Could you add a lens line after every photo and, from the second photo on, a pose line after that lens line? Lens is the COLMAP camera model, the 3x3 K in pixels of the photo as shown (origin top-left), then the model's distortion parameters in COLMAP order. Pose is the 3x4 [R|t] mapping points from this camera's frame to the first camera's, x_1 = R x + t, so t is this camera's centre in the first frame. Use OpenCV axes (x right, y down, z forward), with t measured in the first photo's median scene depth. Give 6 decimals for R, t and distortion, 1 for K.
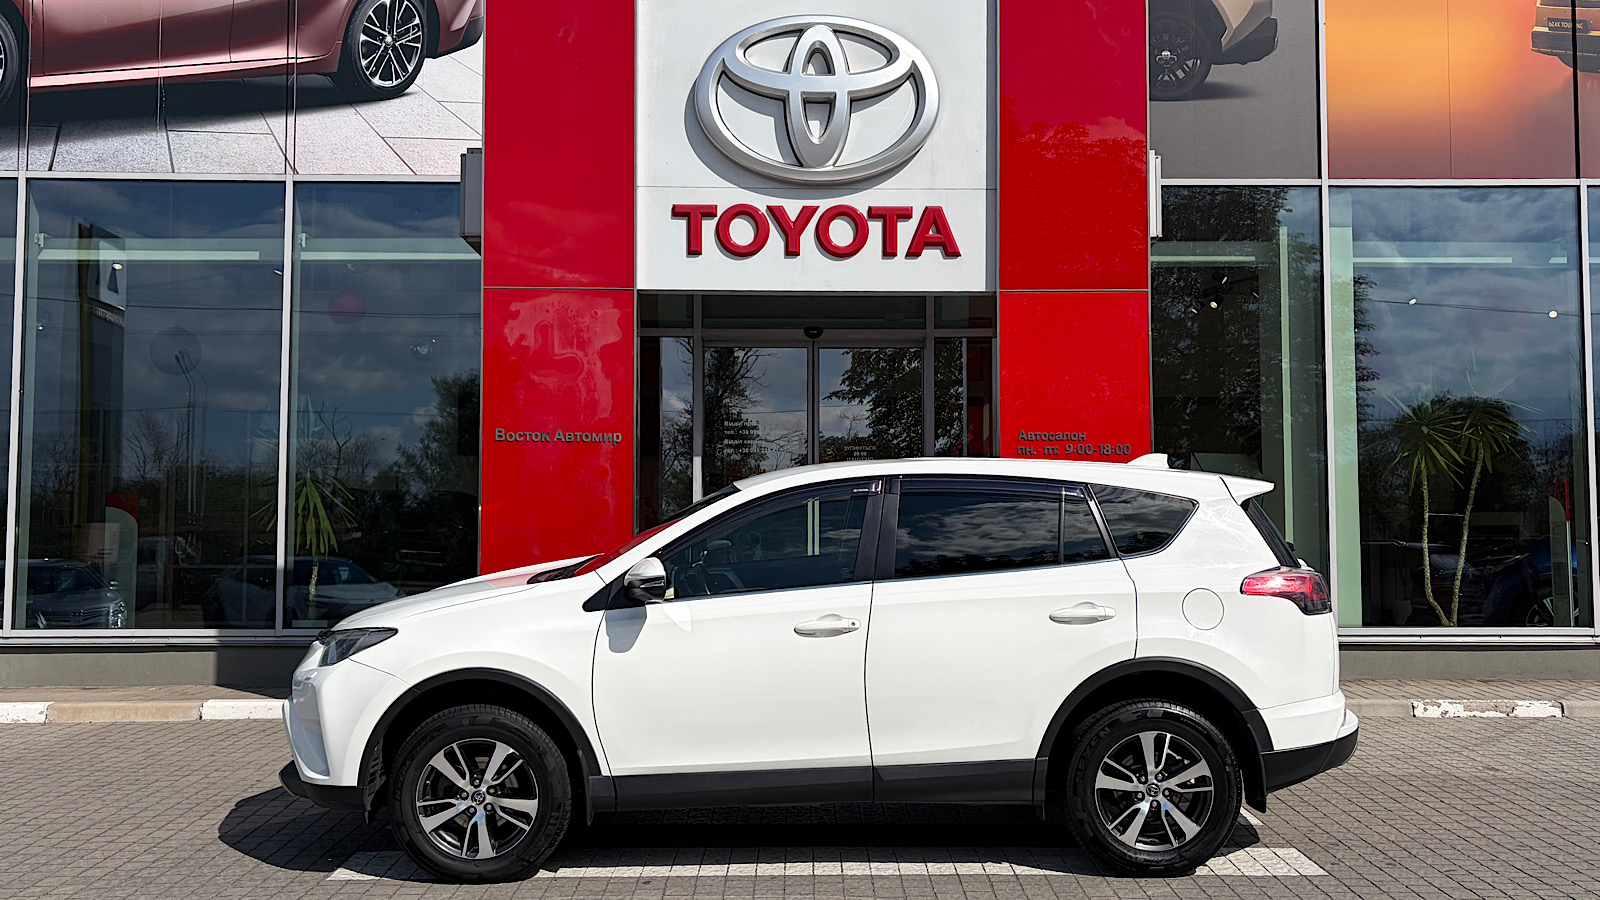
lens RADIAL K [[1305.0, 0, 801.7], [0, 1305.0, 475.8], [0, 0, 1]] dist [0.014223, 0.008694]
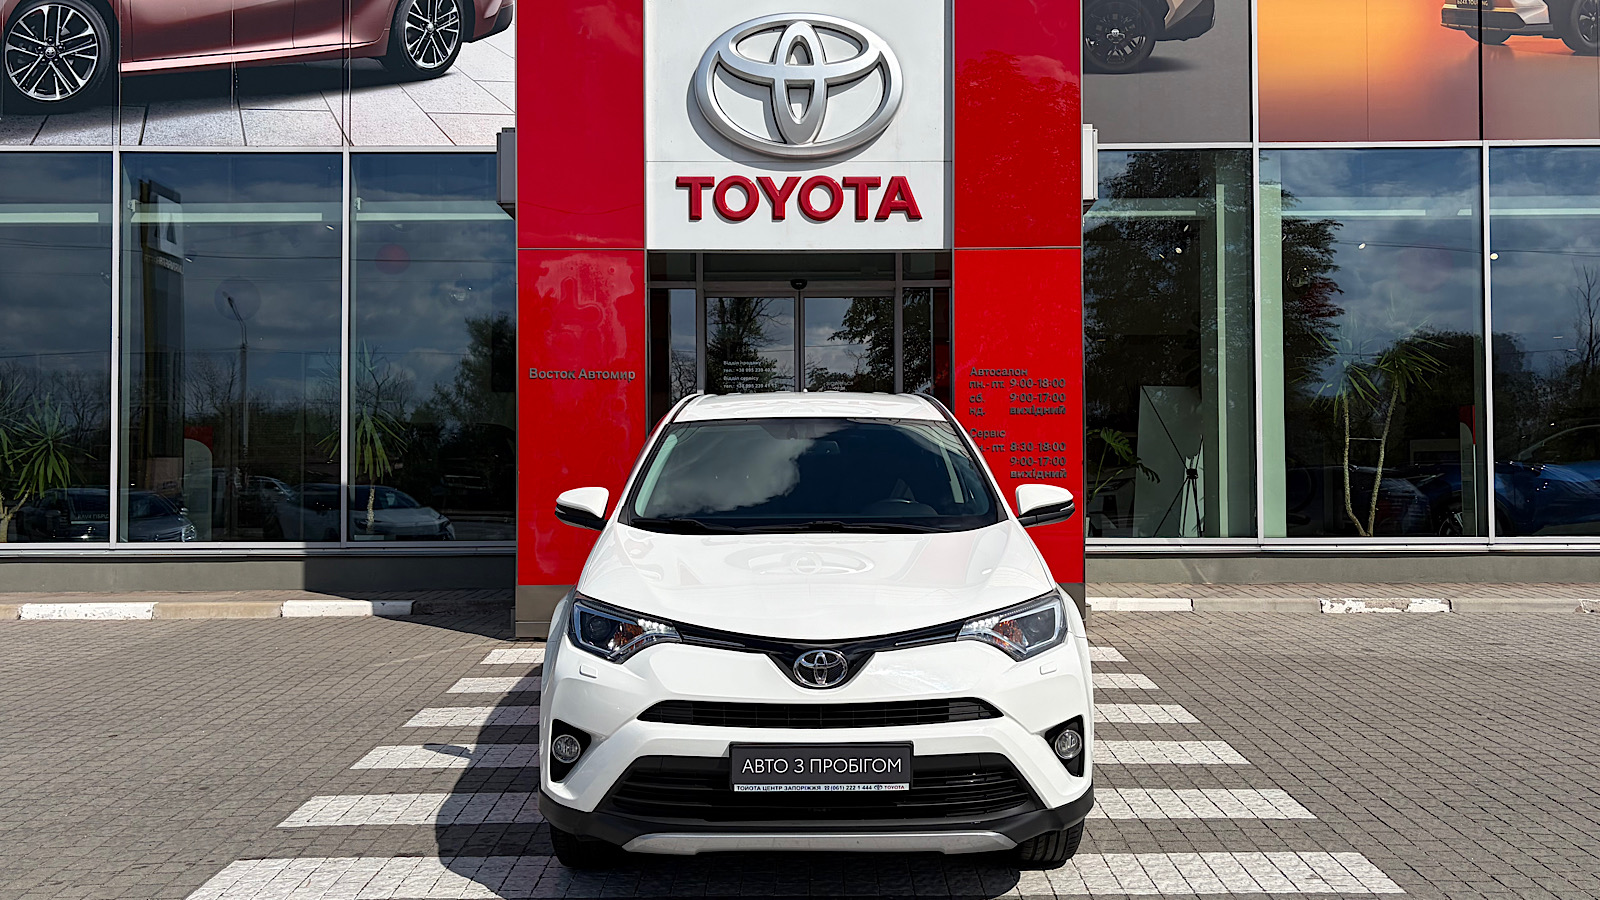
lens RADIAL K [[1259.3, 0, 790.3], [0, 1259.3, 451.3], [0, 0, 1]] dist [0.020680, -0.000039]
pose [[0.999758, -0.004195, -0.021581, 0.022827], [0.004877, 0.999488, 0.031613, 0.003820], [0.021438, -0.031711, 0.999267, -0.120371]]
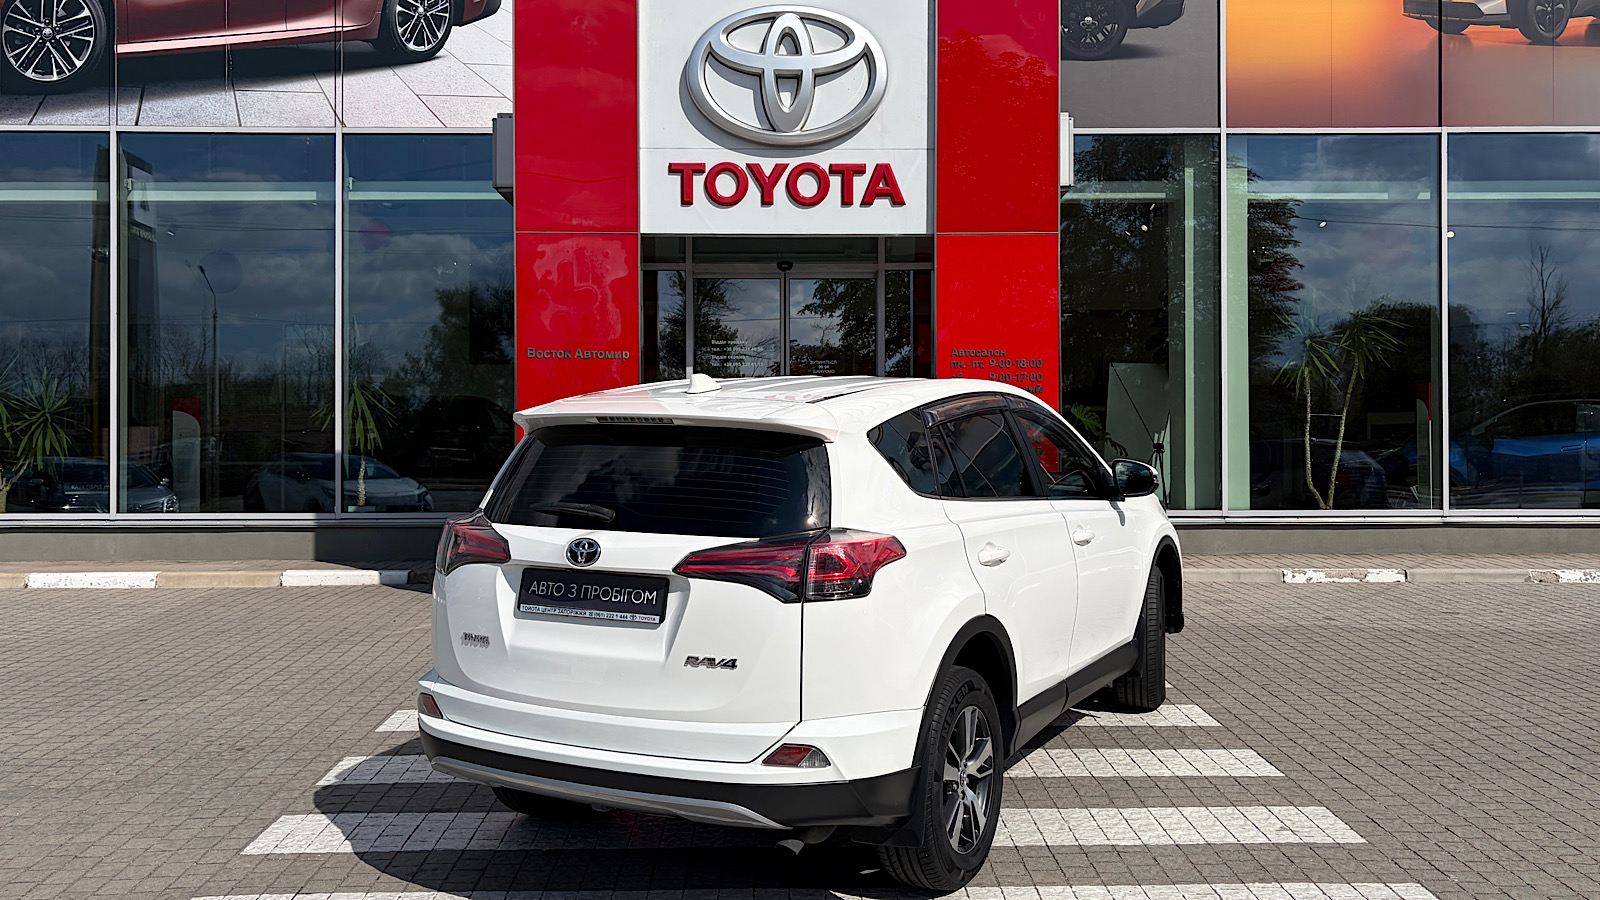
lens RADIAL K [[1254.4, 0, 764.0], [0, 1254.4, 439.7], [0, 0, 1]] dist [0.019302, -0.000347]
pose [[0.999939, -0.002188, -0.010851, 0.001724], [0.002711, 0.998821, 0.048462, -0.004920], [0.010732, -0.048489, 0.998766, -0.155775]]
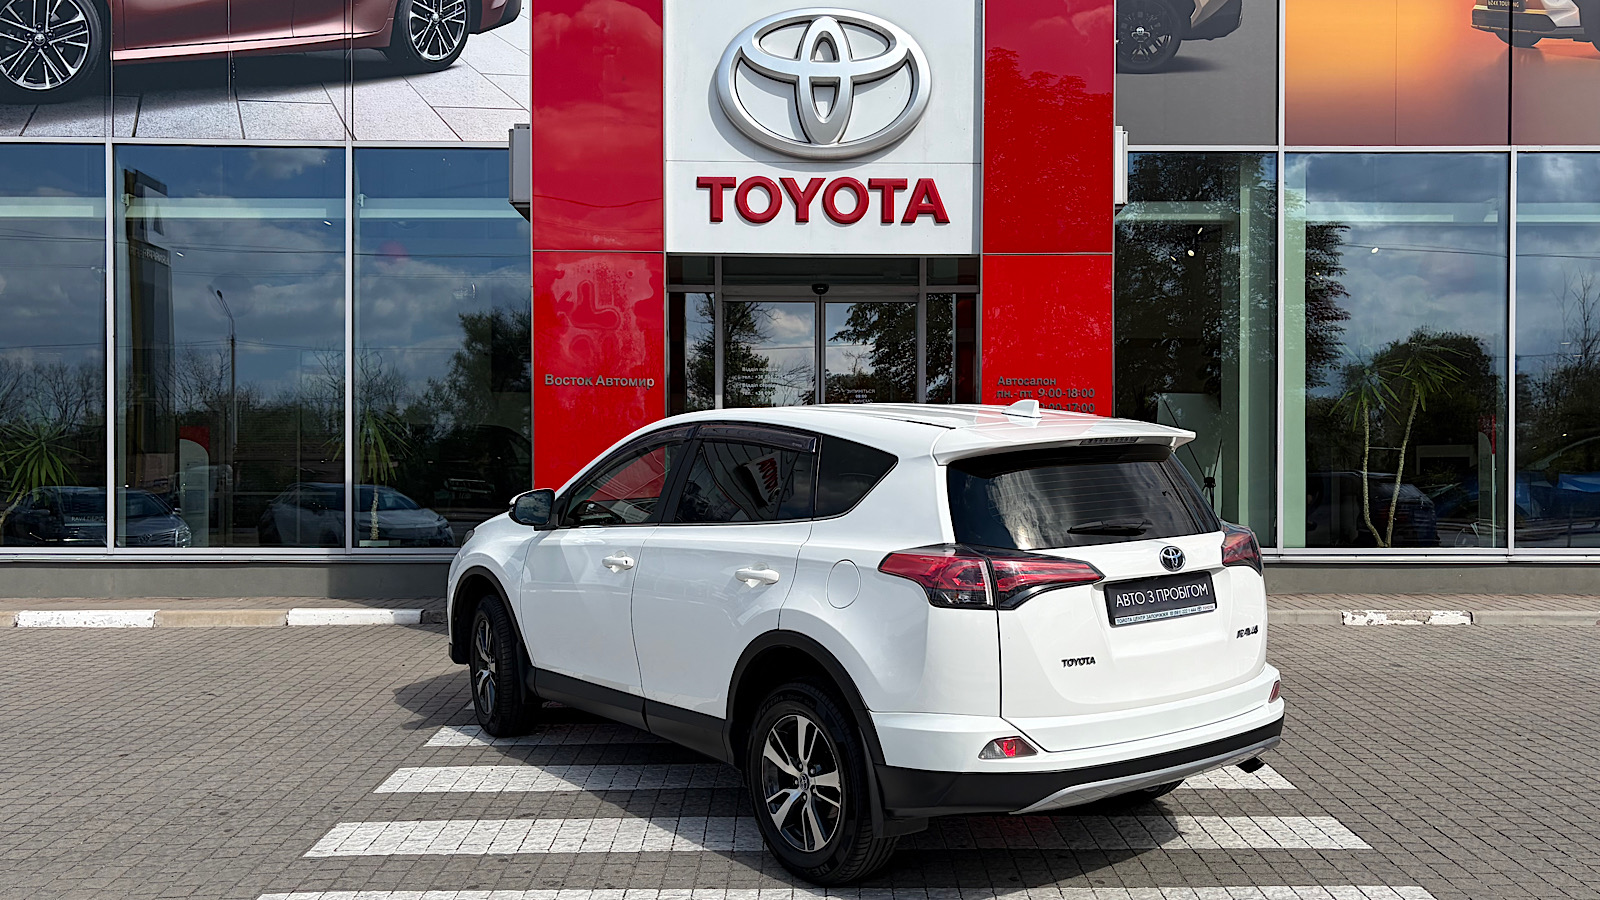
lens RADIAL K [[1263.3, 0, 802.4], [0, 1263.3, 485.4], [0, 0, 1]] dist [0.007559, 0.016034]
pose [[0.999989, 0.001352, -0.004443, -0.001344], [-0.001077, 0.998112, 0.061417, -0.005382], [0.004518, -0.061411, 0.998102, -0.100690]]
